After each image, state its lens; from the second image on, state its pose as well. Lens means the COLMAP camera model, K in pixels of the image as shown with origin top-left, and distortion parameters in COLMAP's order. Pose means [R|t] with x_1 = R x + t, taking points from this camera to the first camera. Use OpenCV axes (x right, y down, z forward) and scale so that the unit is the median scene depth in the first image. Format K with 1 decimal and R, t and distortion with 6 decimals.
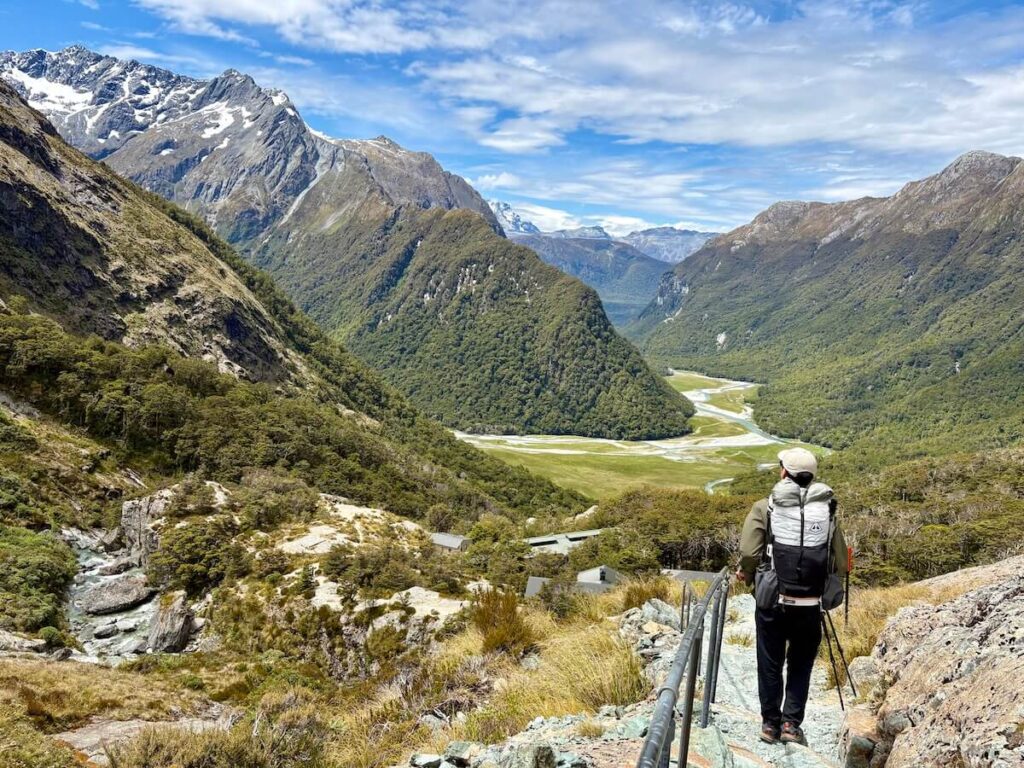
lens RADIAL K [[787.3, 0, 512.0], [0, 787.3, 384.0], [0, 0, 1]] dist [0.050058, -0.010415]
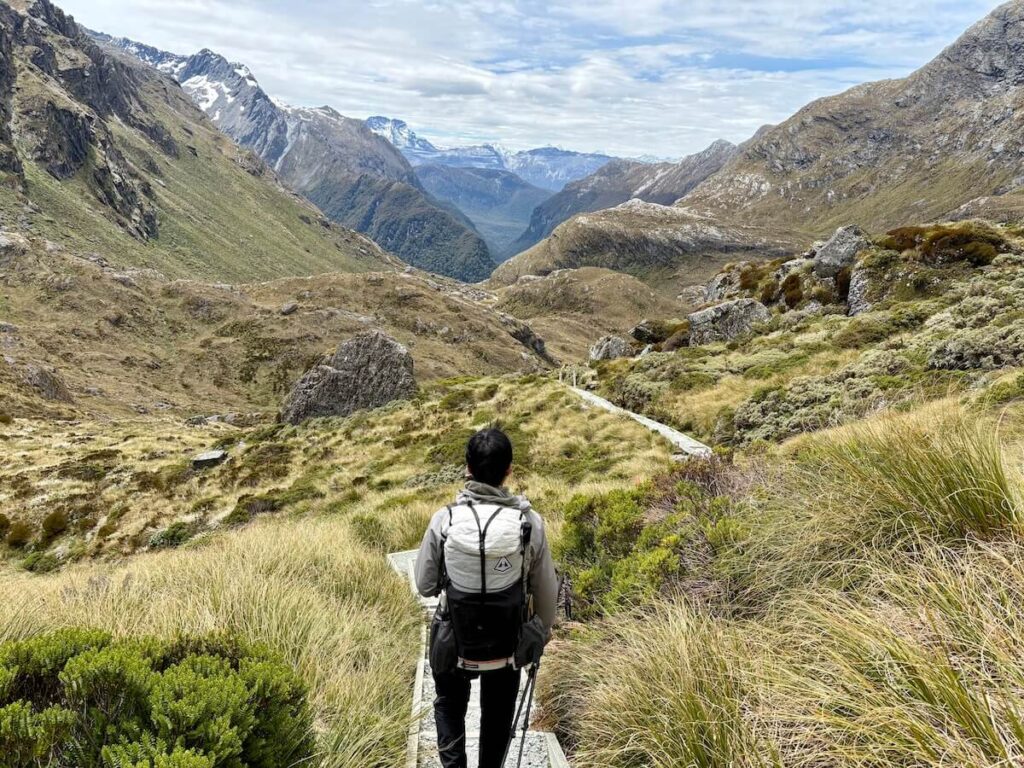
lens RADIAL K [[898.2, 0, 512.0], [0, 898.2, 384.0], [0, 0, 1]] dist [0.116126, -0.013963]
pose [[0.991583, -0.019722, 0.127964, -0.060065], [0.007163, 0.995173, 0.097870, 0.009528], [-0.129277, -0.096130, 0.986938, -0.642577]]
